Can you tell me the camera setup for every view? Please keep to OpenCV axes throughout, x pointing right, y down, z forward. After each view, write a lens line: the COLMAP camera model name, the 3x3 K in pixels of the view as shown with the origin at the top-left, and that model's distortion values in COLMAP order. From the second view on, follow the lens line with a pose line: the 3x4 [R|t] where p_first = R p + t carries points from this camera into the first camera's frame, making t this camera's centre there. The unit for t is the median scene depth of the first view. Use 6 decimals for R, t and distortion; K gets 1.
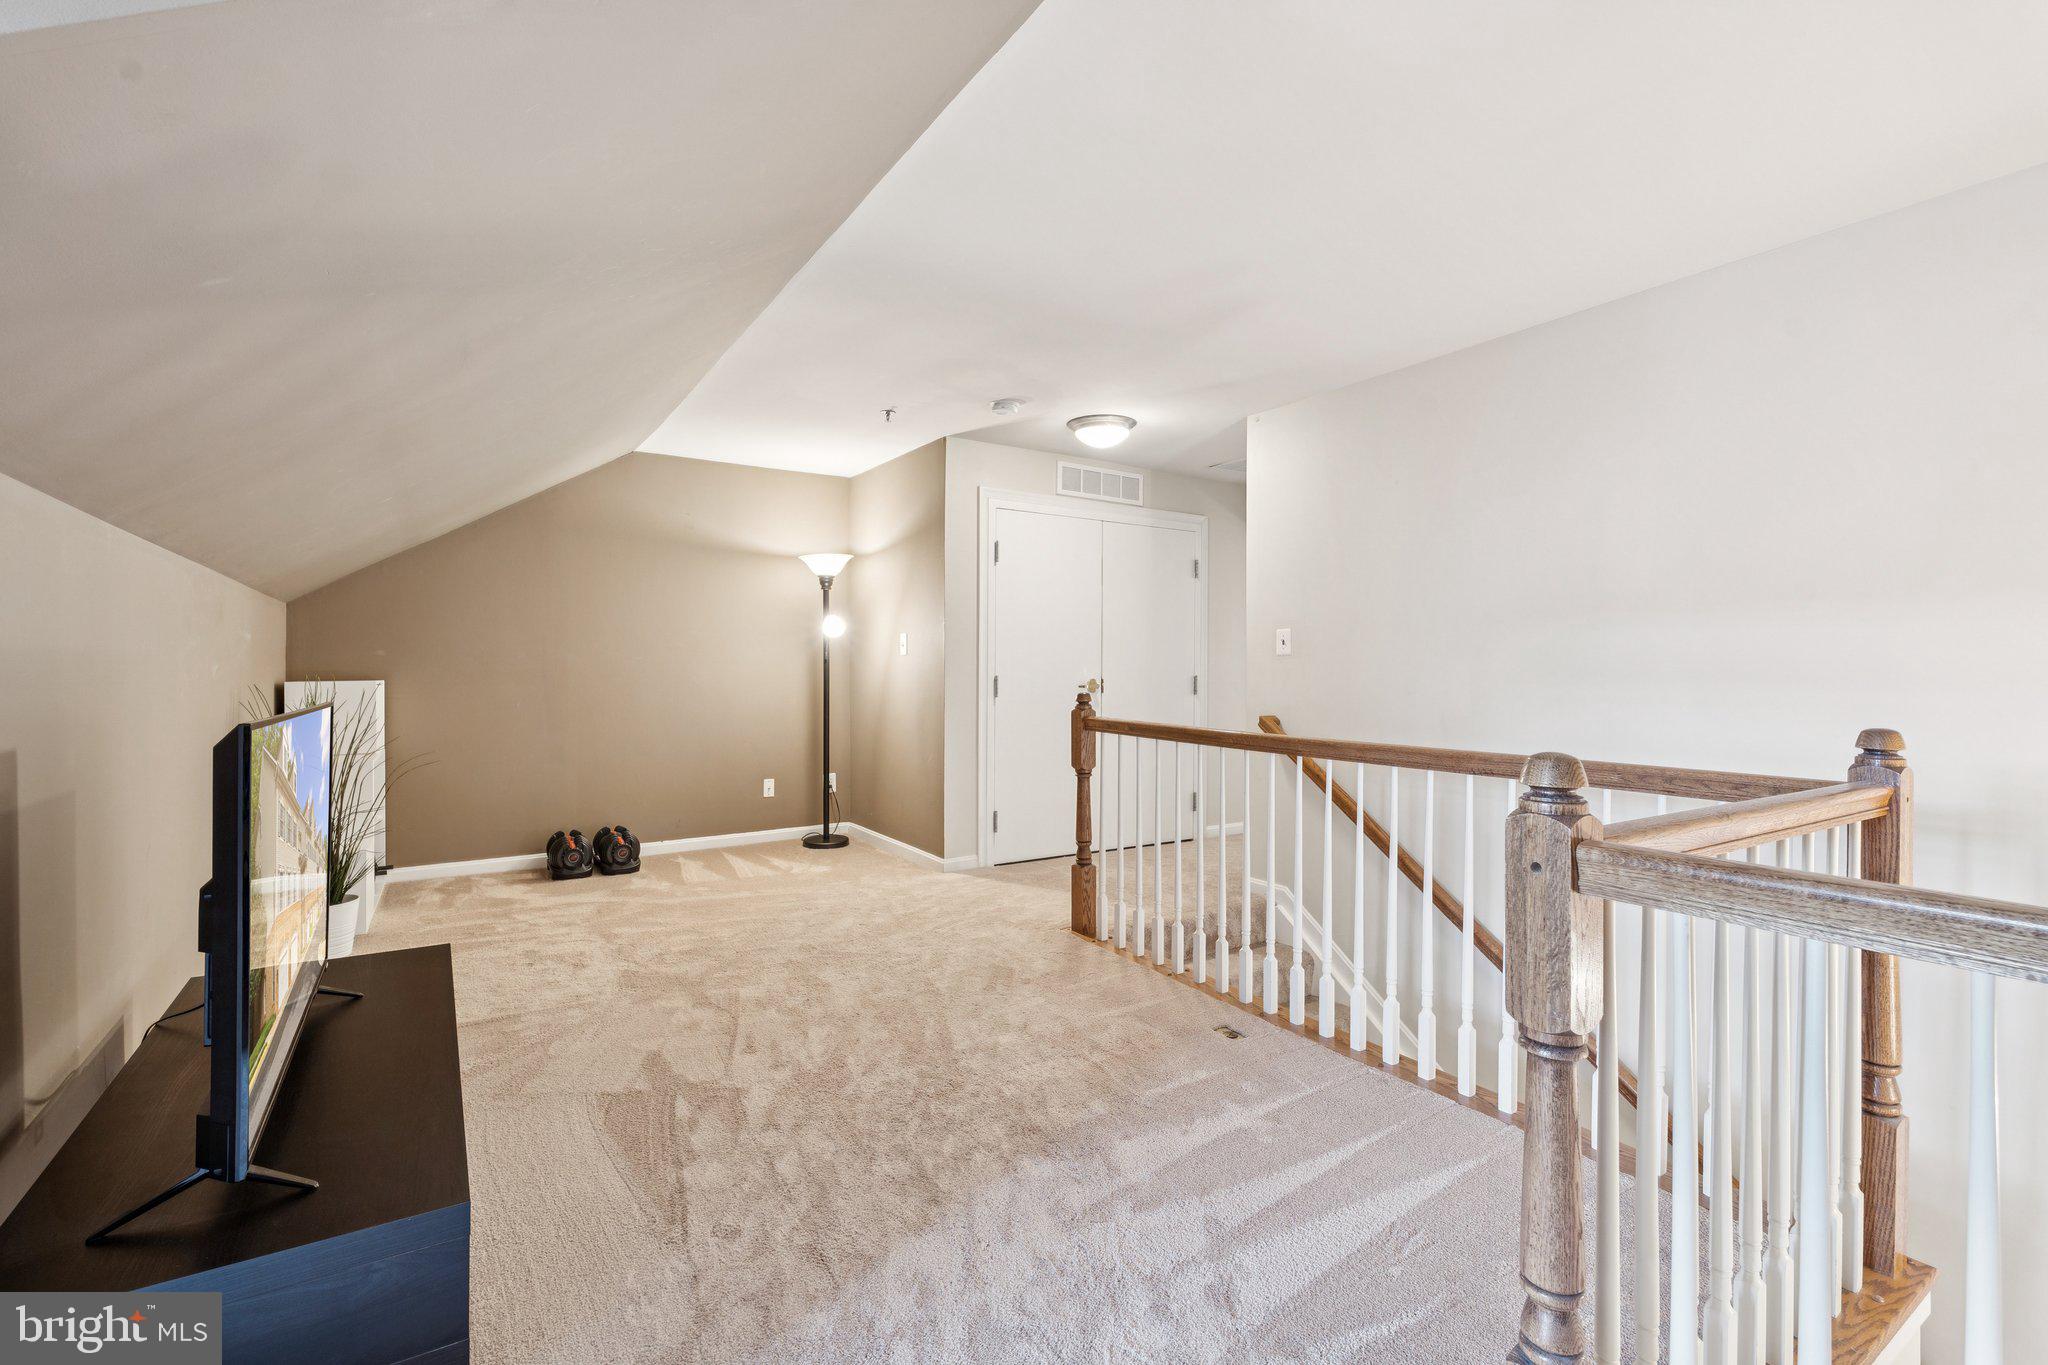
lens RADIAL K [[913.3, 0, 1024.0], [0, 913.3, 682.5], [0, 0, 1]] dist [-0.001010, -0.000120]
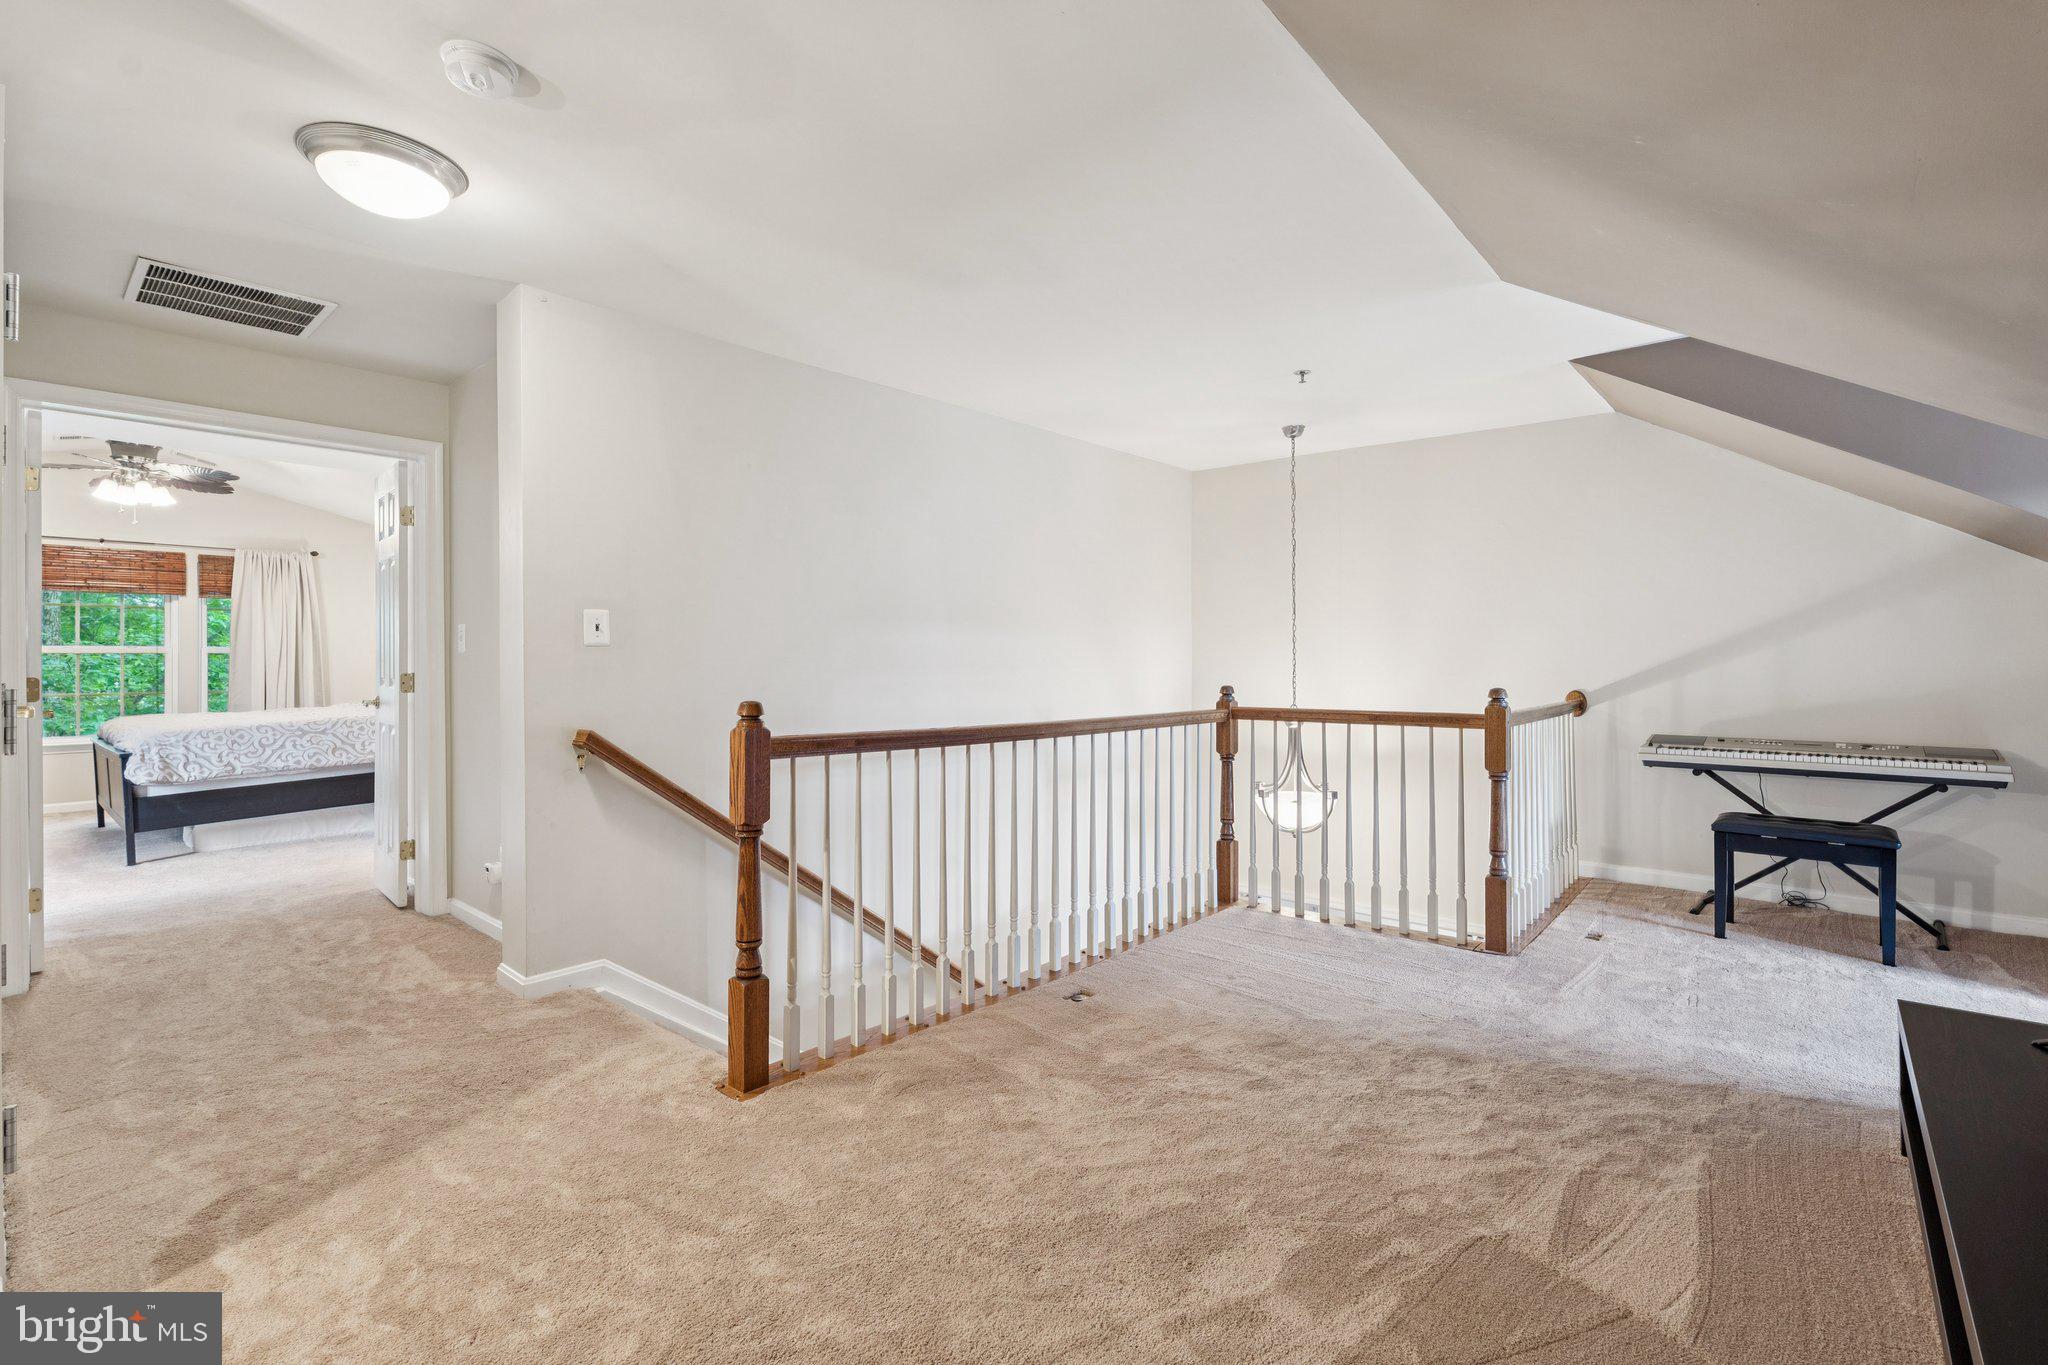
lens RADIAL K [[913.3, 0, 1024.0], [0, 913.3, 682.5], [0, 0, 1]] dist [-0.001010, -0.000120]
pose [[-0.285558, -0.015428, 0.958237, -0.619219], [0.017366, 0.999623, 0.021269, -0.011735], [-0.958204, 0.022714, -0.285183, 1.056821]]
